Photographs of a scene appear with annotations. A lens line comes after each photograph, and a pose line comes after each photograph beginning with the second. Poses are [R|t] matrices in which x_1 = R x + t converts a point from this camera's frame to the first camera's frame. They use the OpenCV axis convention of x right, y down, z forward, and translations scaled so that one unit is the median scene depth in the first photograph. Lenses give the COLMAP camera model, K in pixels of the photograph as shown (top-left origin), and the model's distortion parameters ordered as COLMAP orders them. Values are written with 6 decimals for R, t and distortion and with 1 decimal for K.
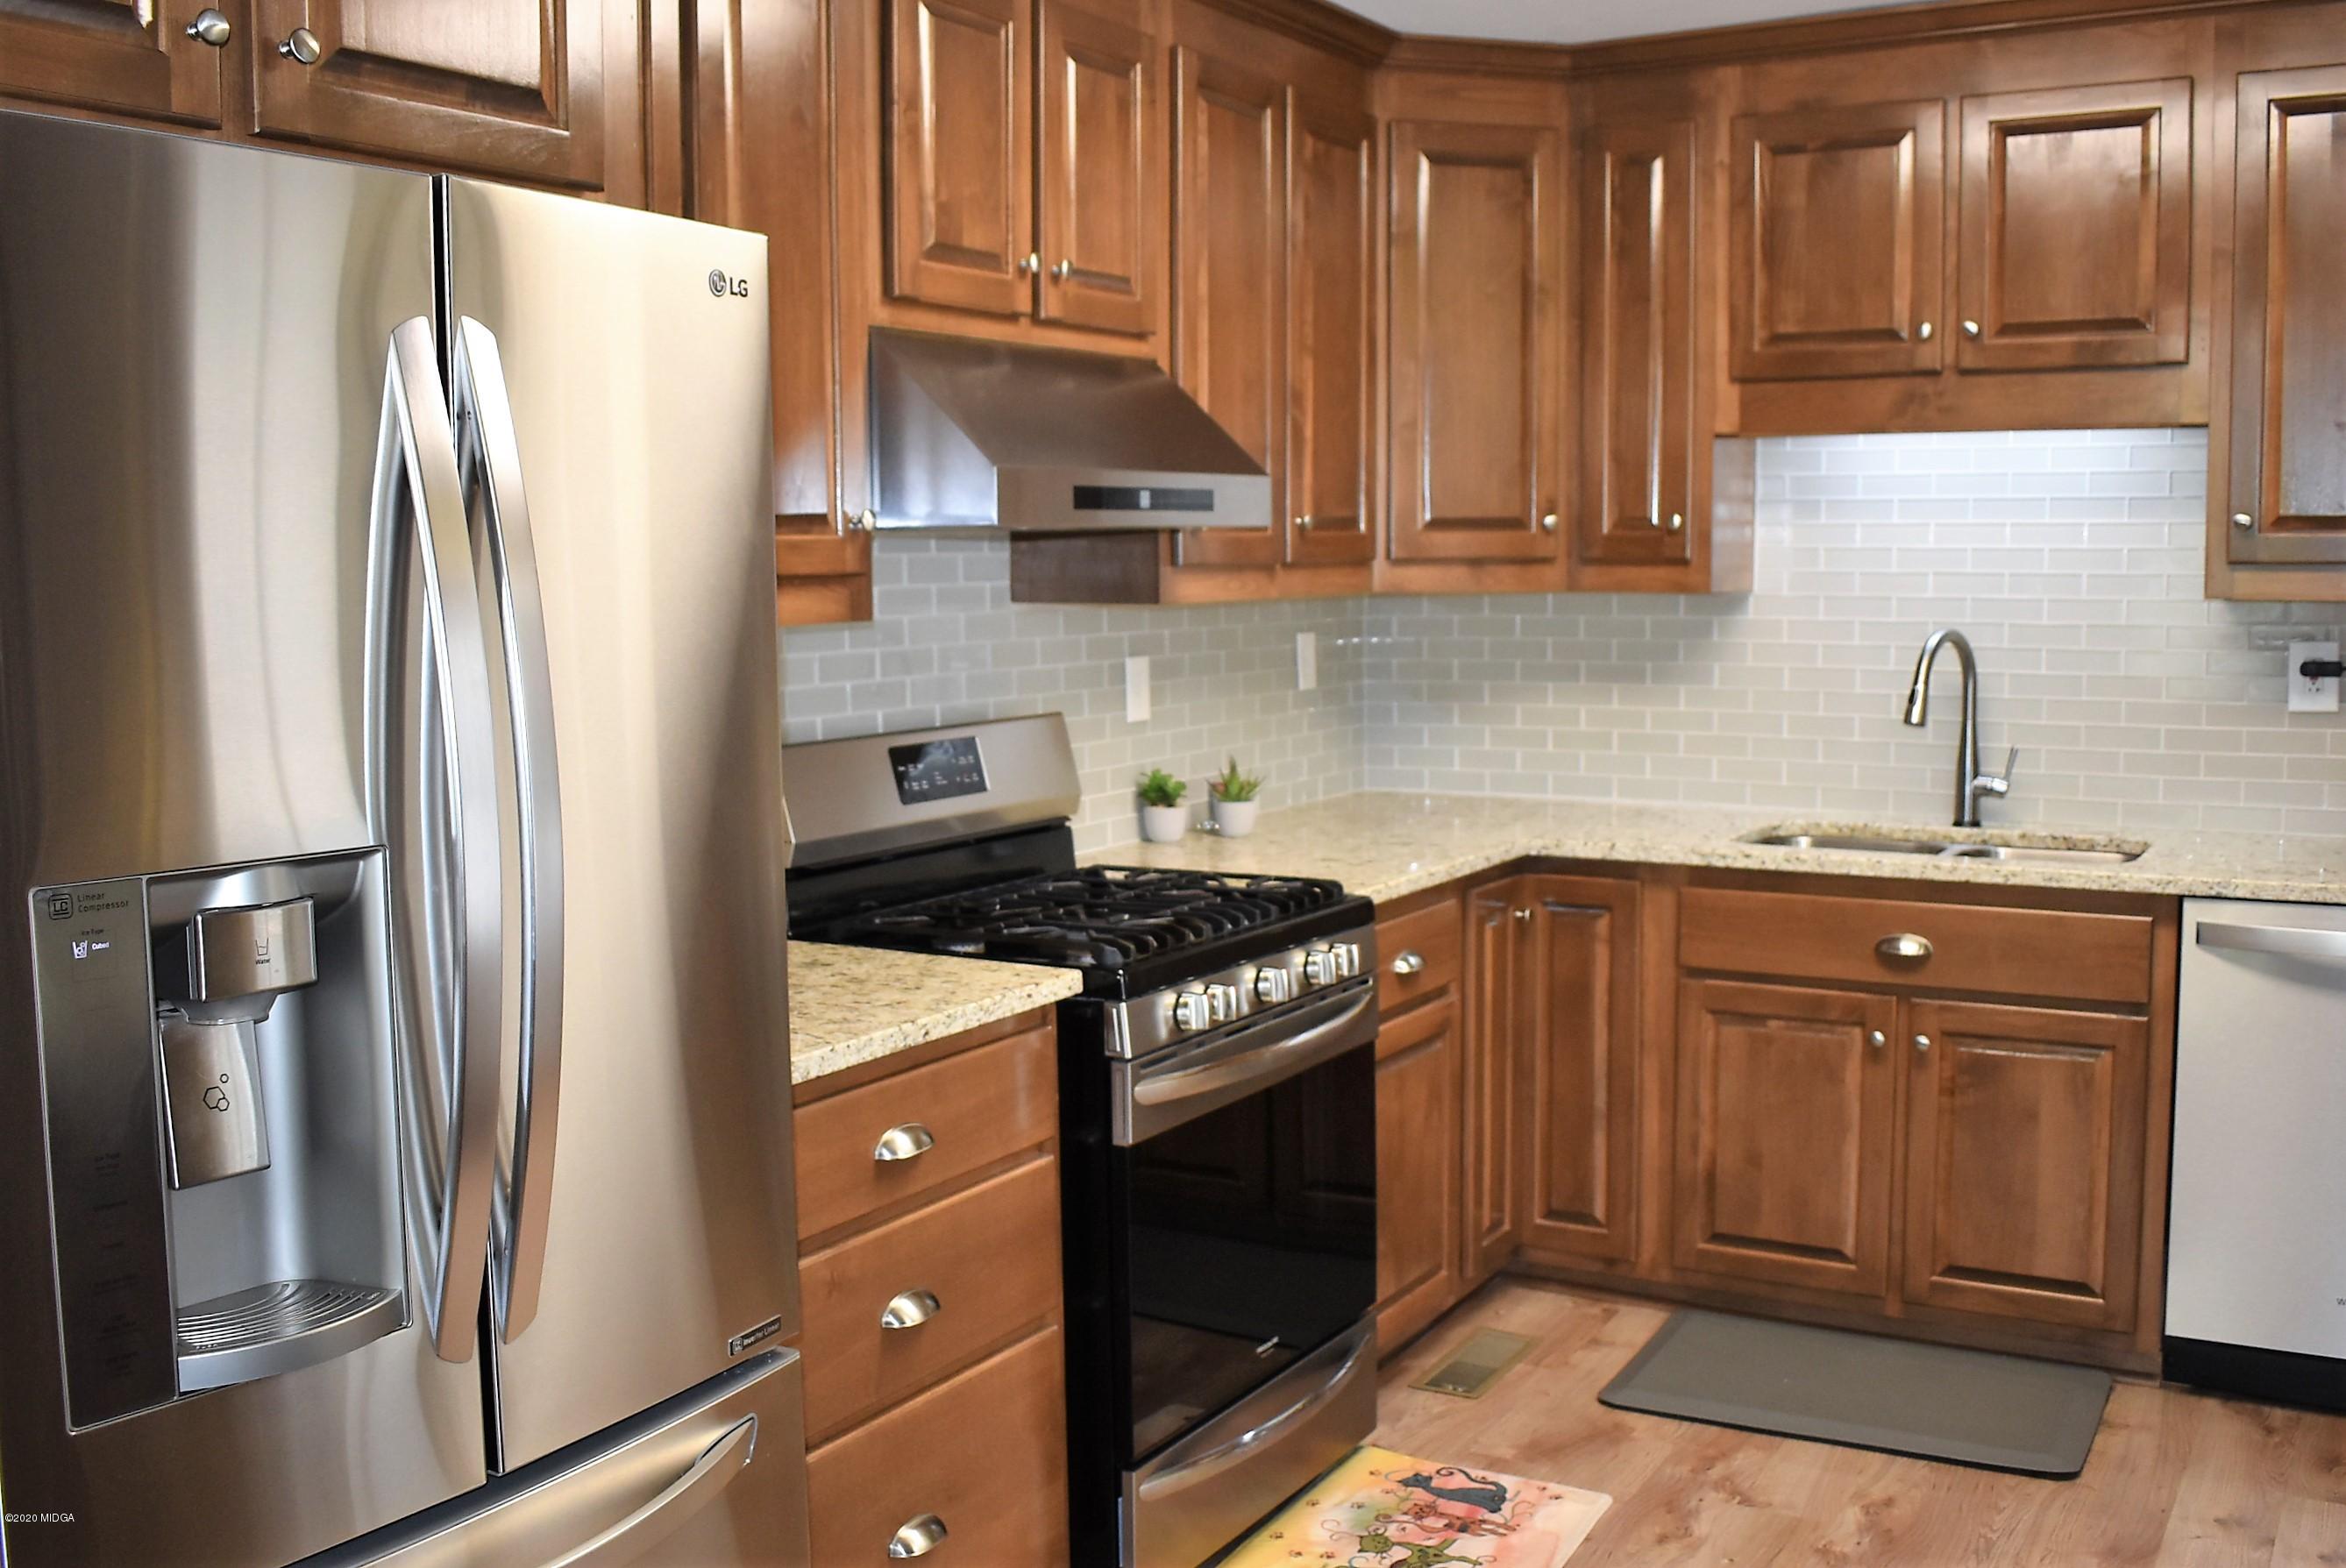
lens RADIAL K [[2249.5, 0, 1167.8], [0, 2249.5, 773.3], [0, 0, 1]] dist [-0.080539, -0.000059]
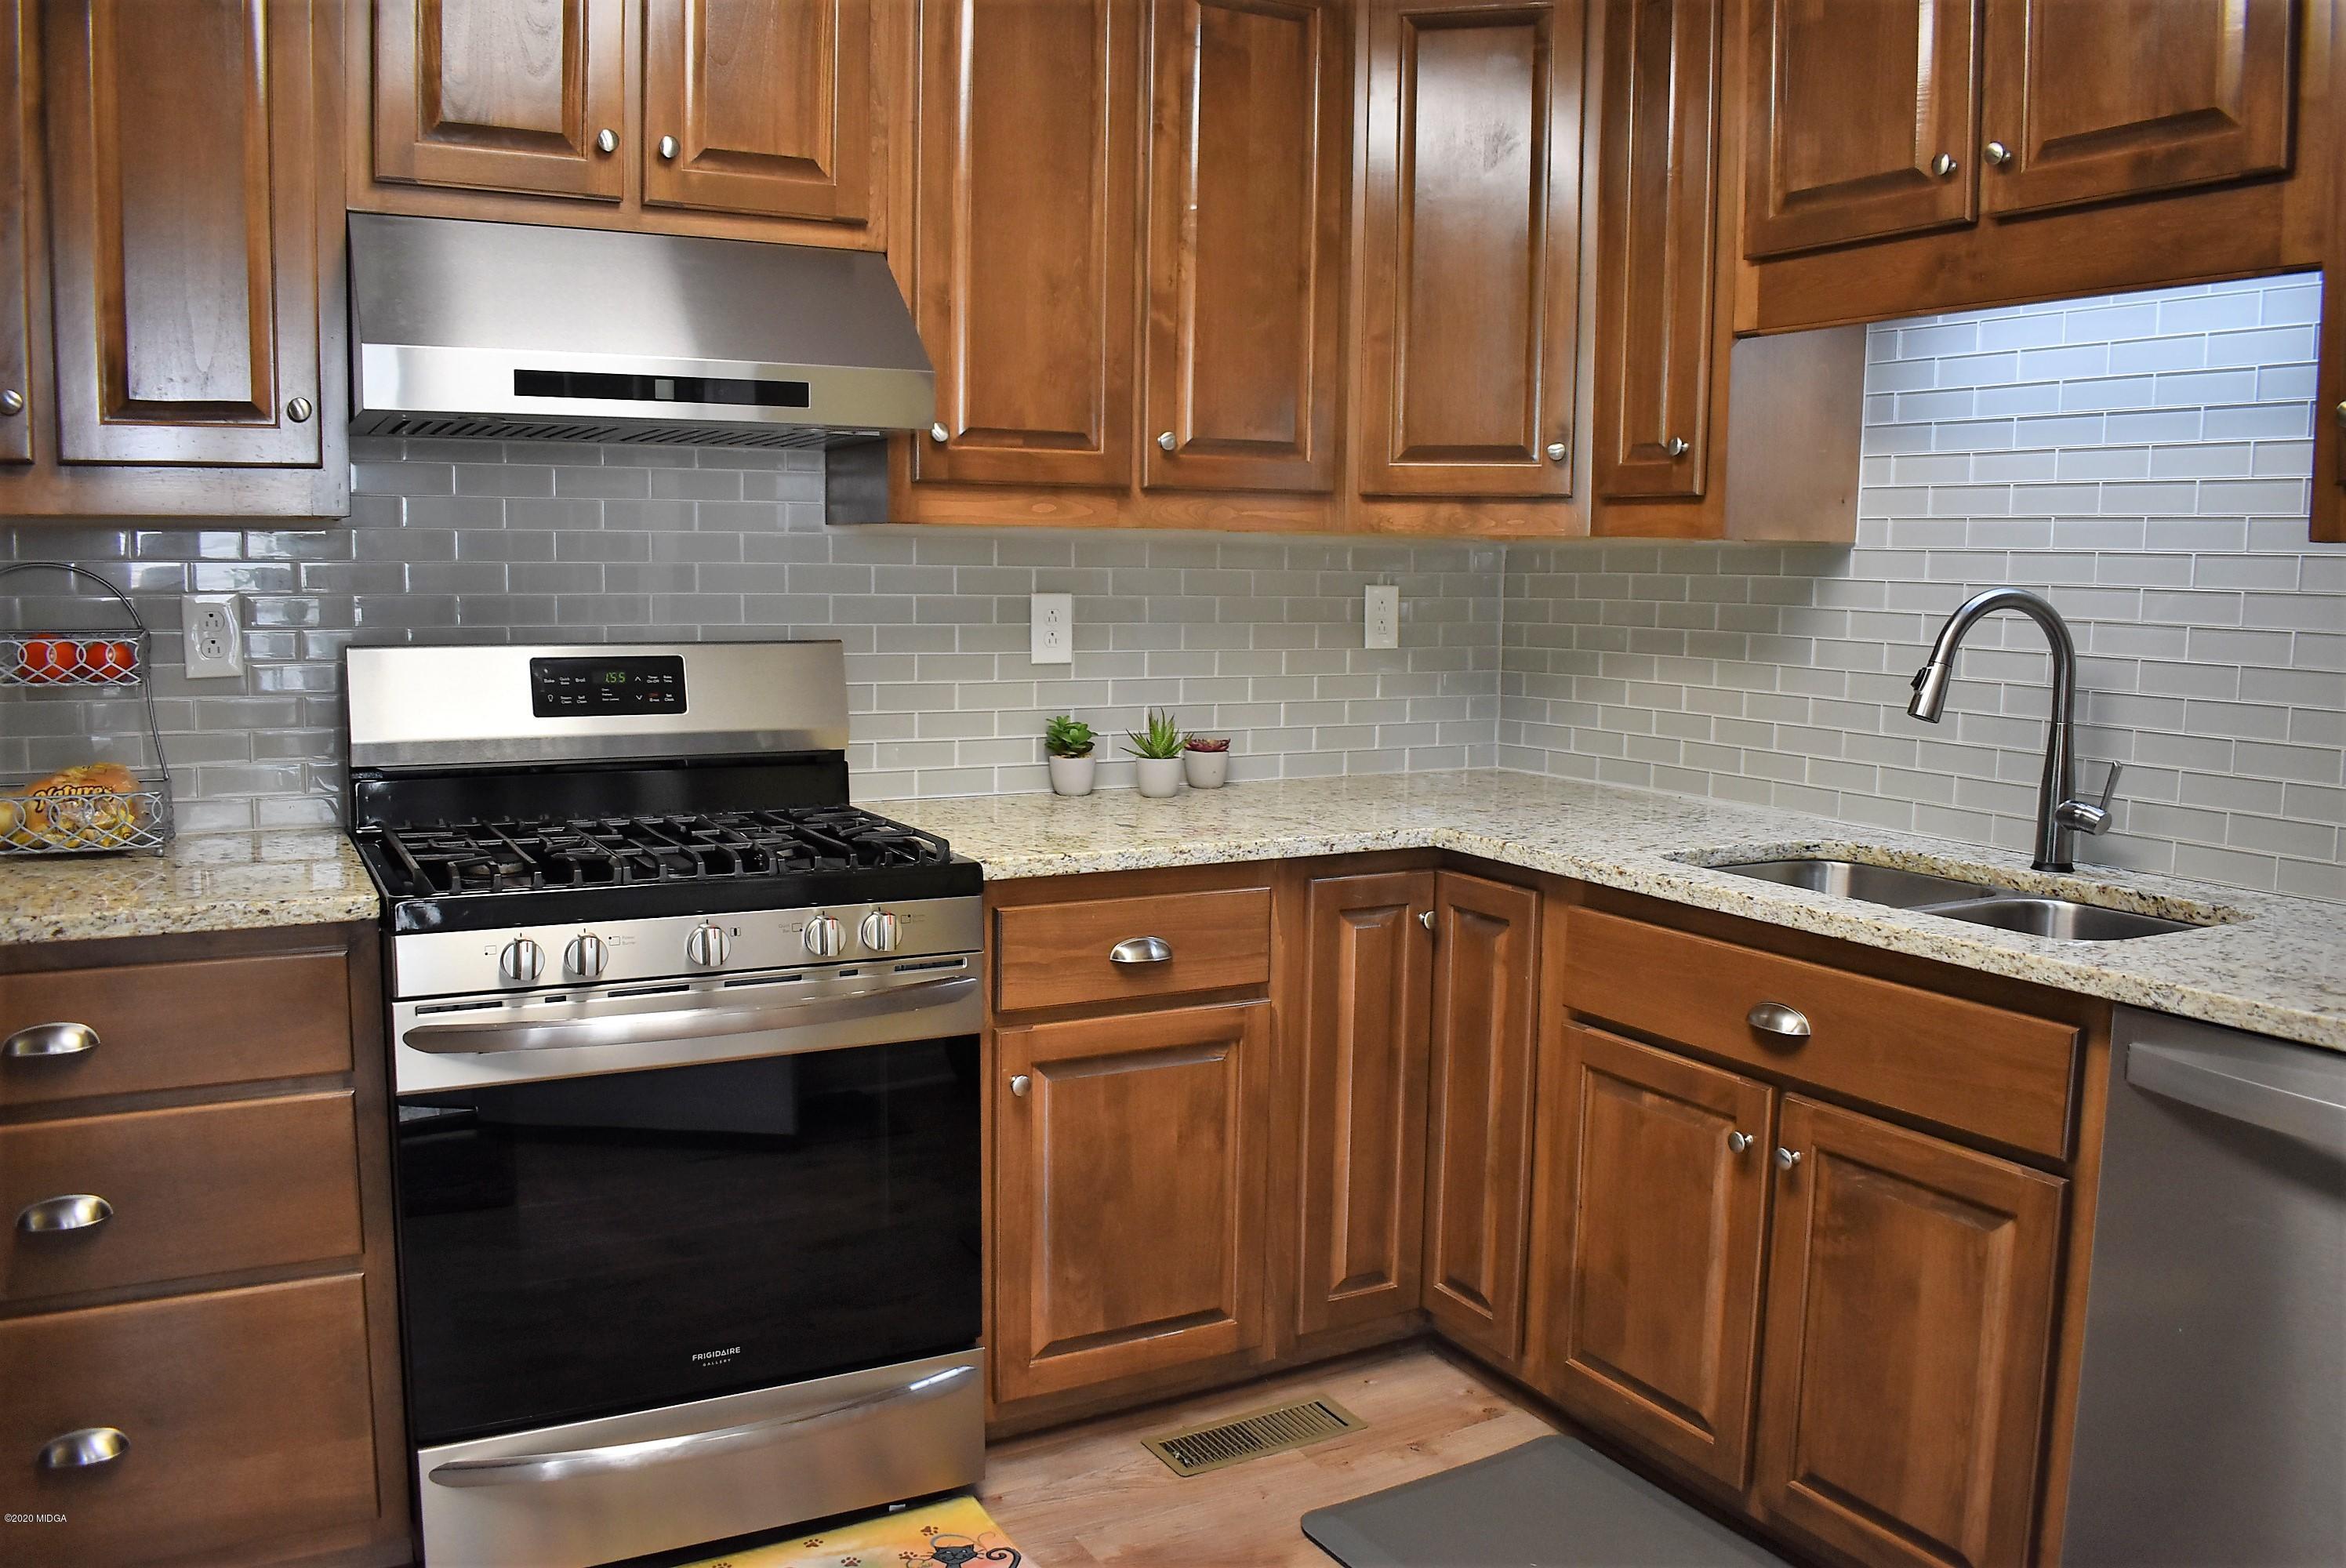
lens RADIAL K [[1822.1, 0, 1167.9], [0, 1822.1, 778.1], [0, 0, 1]] dist [-0.099365, 0.018538]
pose [[0.859126, 0.079260, -0.505589, 0.425674], [-0.072265, 0.996824, 0.033474, -0.004552], [0.506636, 0.007778, 0.862125, 0.384183]]
